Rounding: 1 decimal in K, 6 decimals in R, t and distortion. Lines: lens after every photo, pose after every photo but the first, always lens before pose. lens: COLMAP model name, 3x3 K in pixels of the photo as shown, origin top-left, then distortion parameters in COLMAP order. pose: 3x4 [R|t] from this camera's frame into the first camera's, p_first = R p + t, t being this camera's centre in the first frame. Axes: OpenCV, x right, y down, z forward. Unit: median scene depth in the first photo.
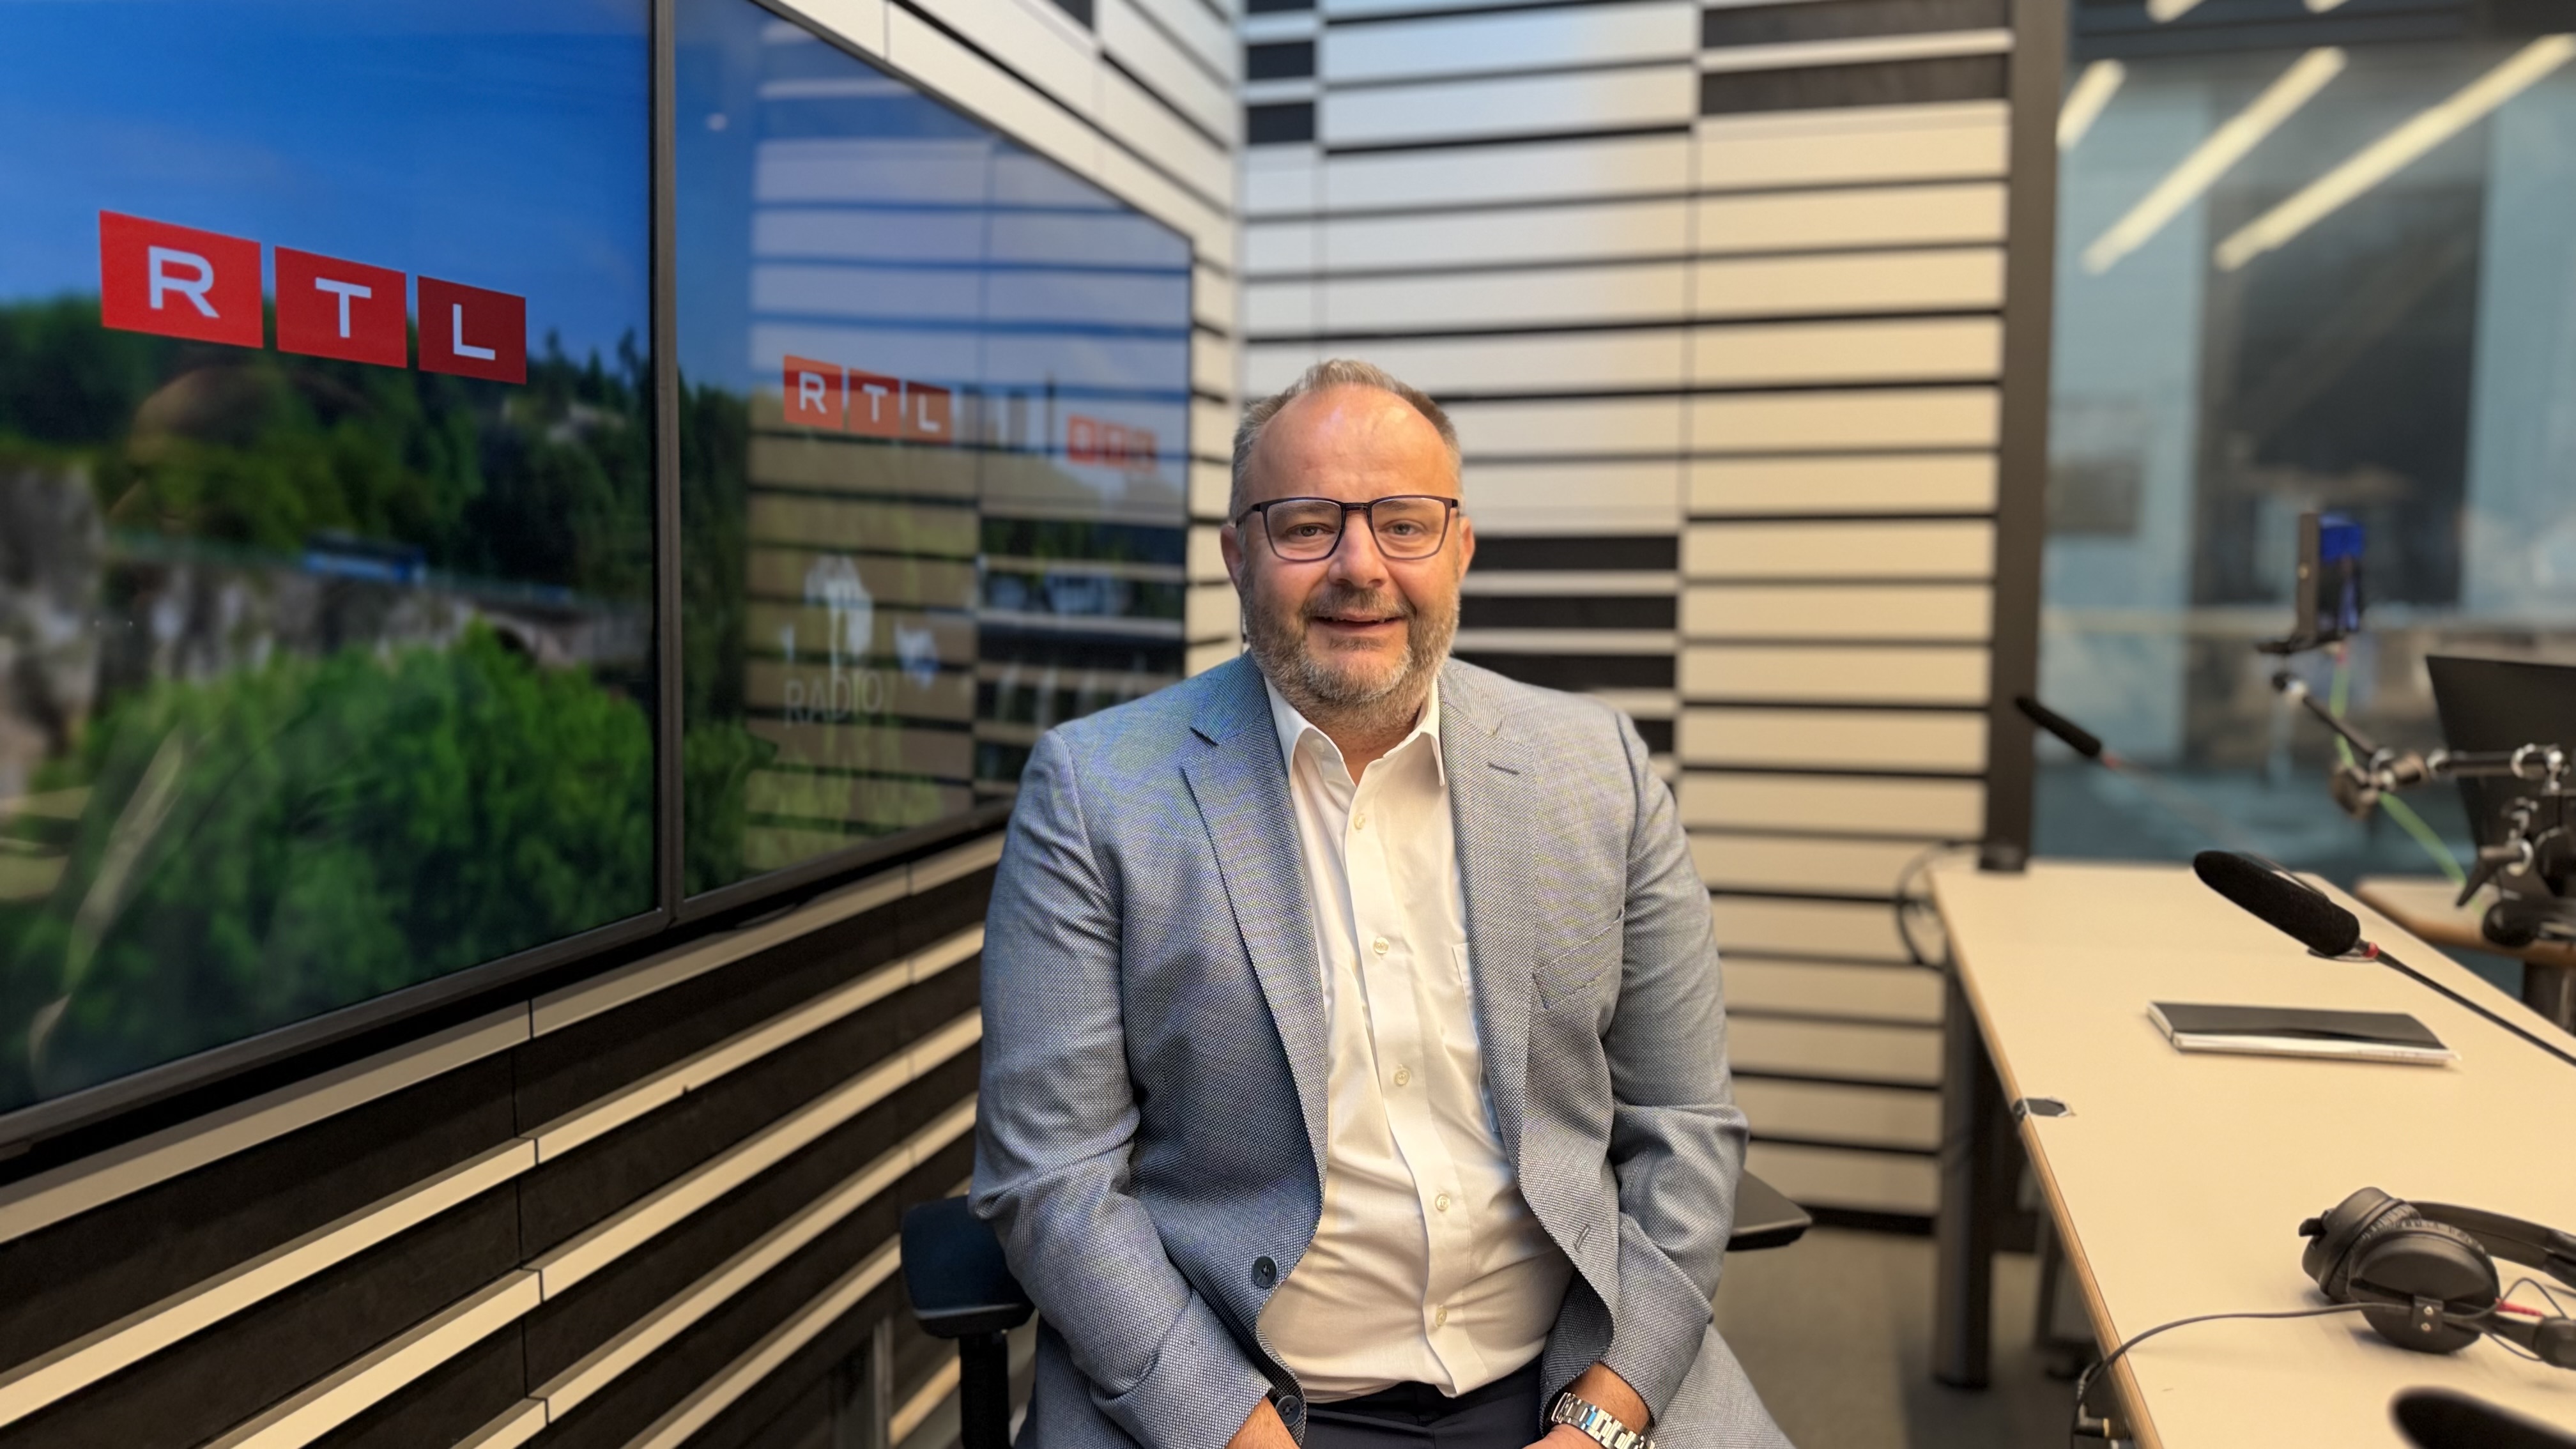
lens RADIAL K [[1827.2, 0, 1282.9], [0, 1827.2, 741.6], [0, 0, 1]] dist [0.033861, -0.053869]
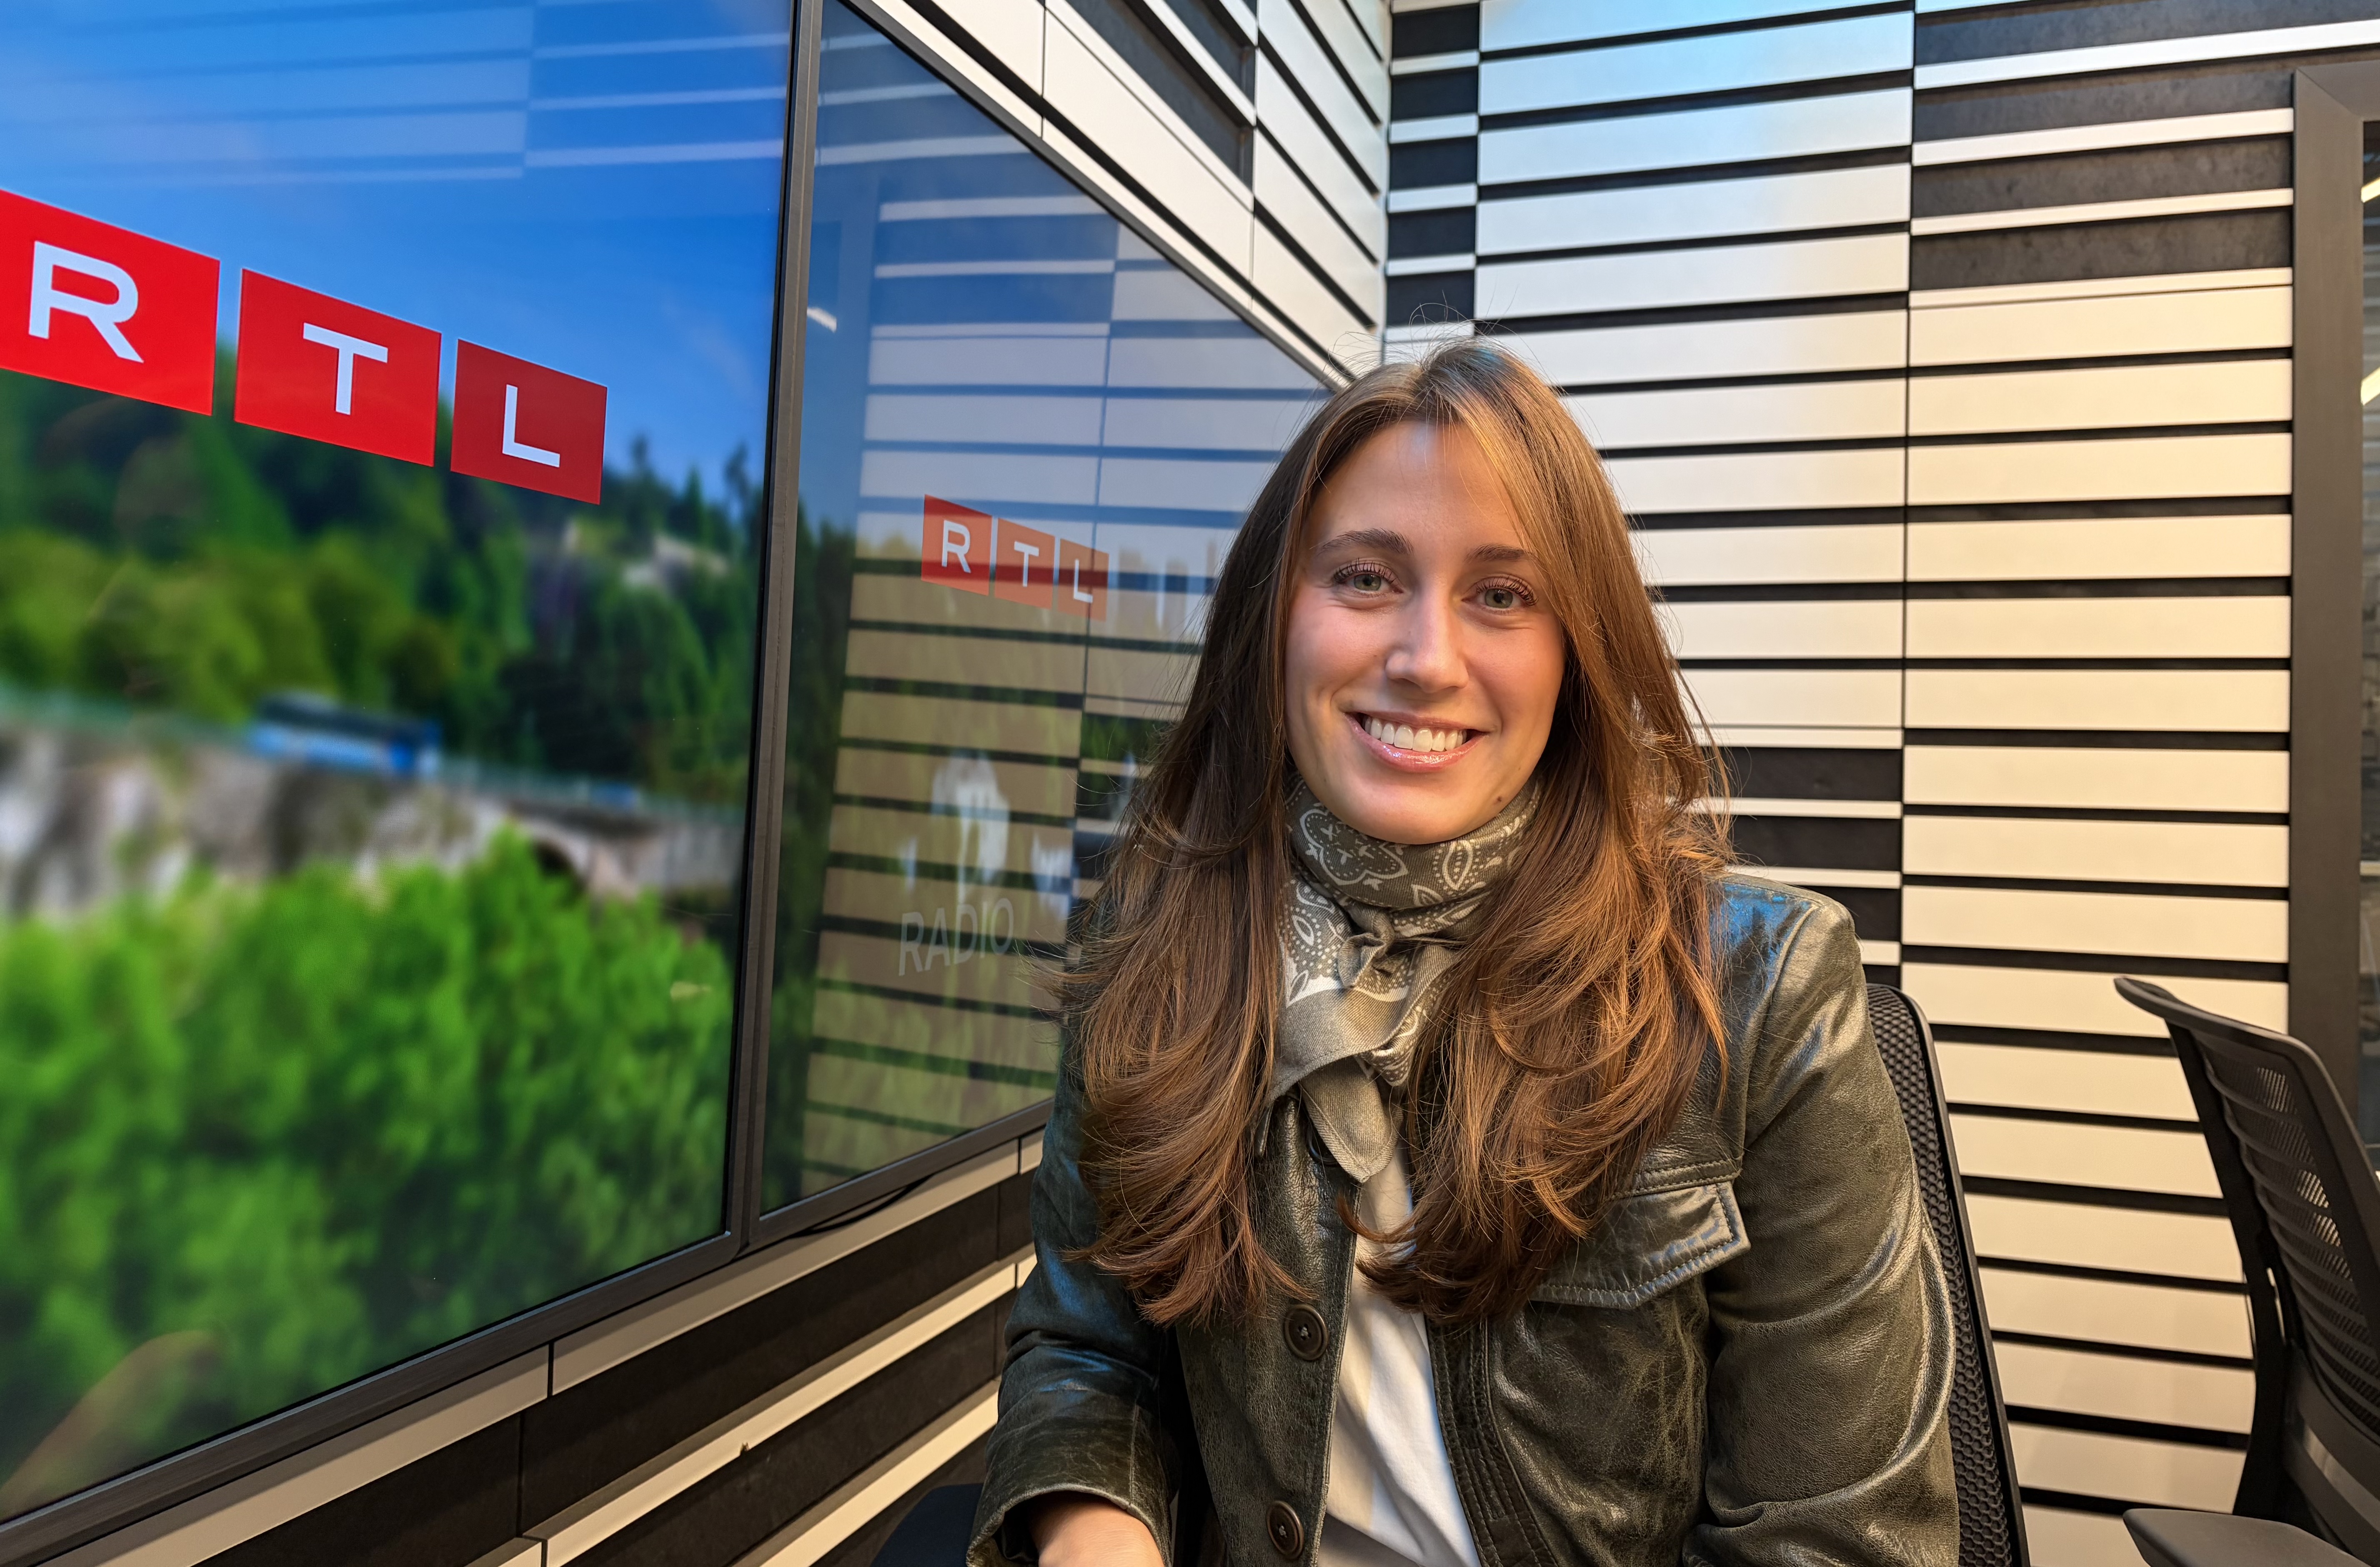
lens RADIAL K [[1816.1, 0, 1174.2], [0, 1816.1, 733.9], [0, 0, 1]] dist [0.008283, 0.009332]
pose [[0.996114, 0.020608, -0.085630, -0.115637], [-0.030772, 0.992401, -0.119136, -0.025101], [0.082524, 0.121308, 0.989179, 0.300658]]
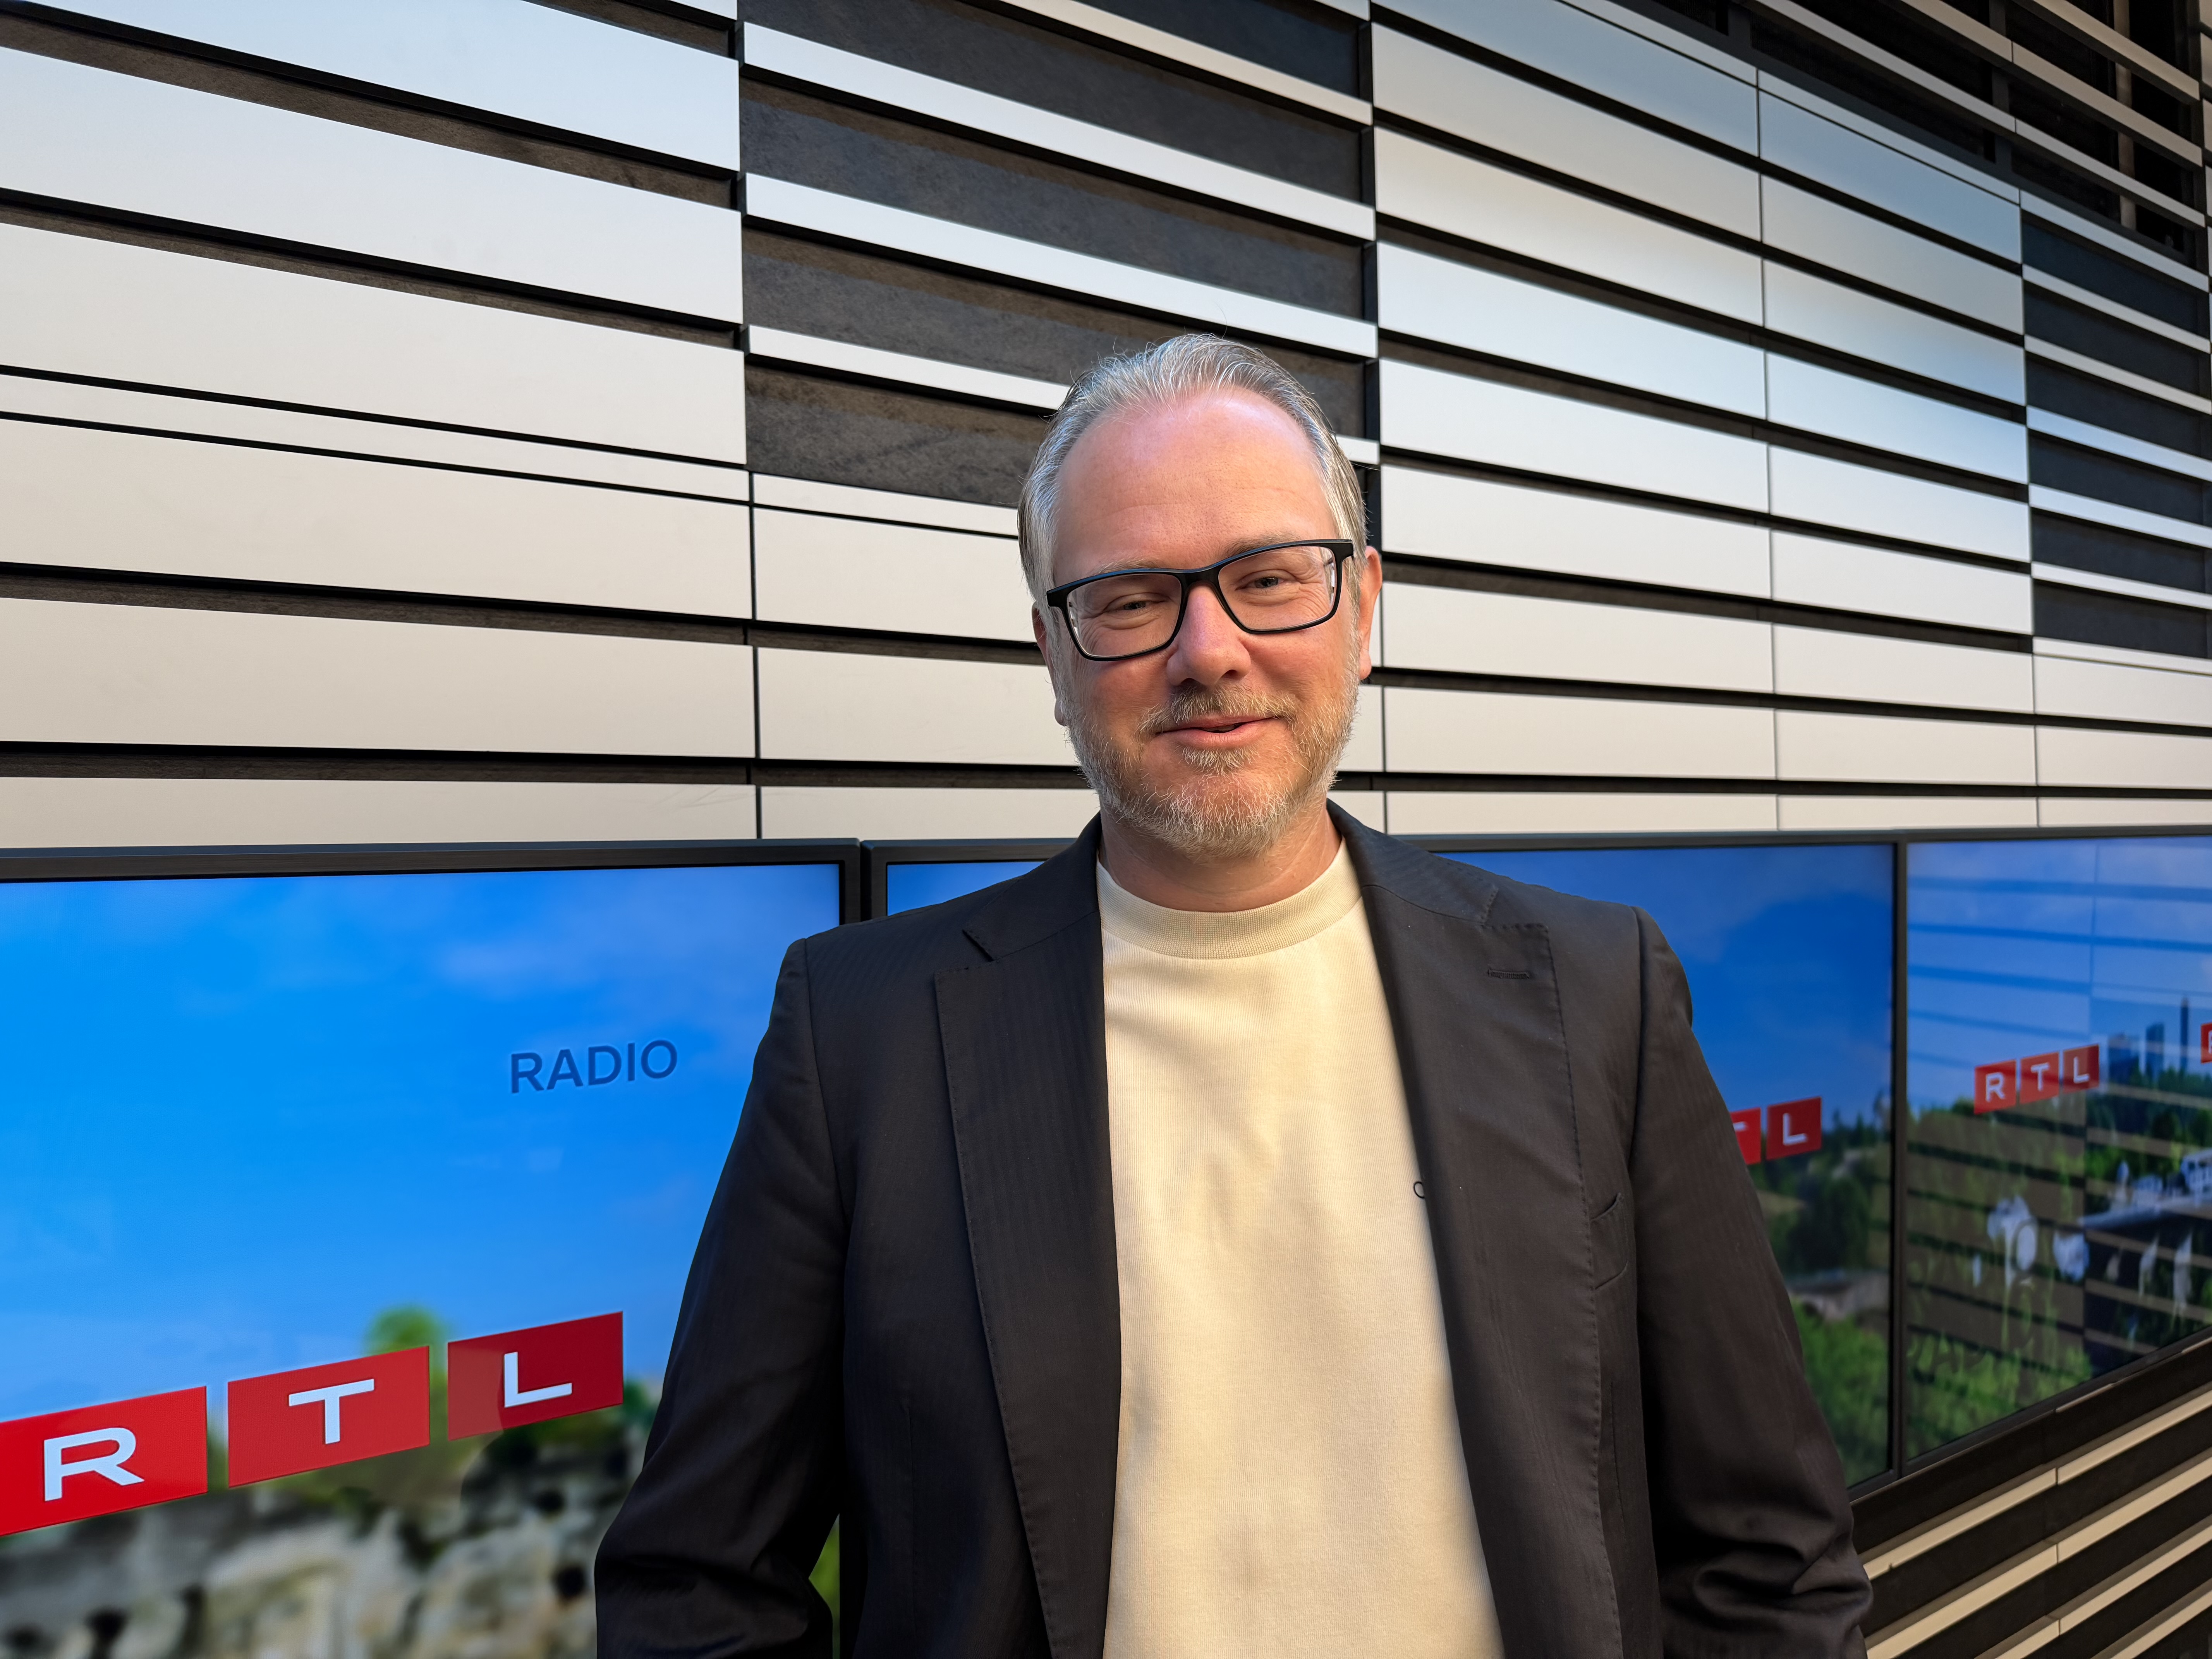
lens RADIAL K [[1601.7, 0, 1108.3], [0, 1601.7, 837.3], [0, 0, 1]] dist [0.006800, -0.018433]
pose [[0.767554, -0.024578, -0.640513, 0.013473], [-0.042146, 0.995167, -0.088692, -0.293592], [0.639598, 0.095071, 0.762808, -0.462797]]
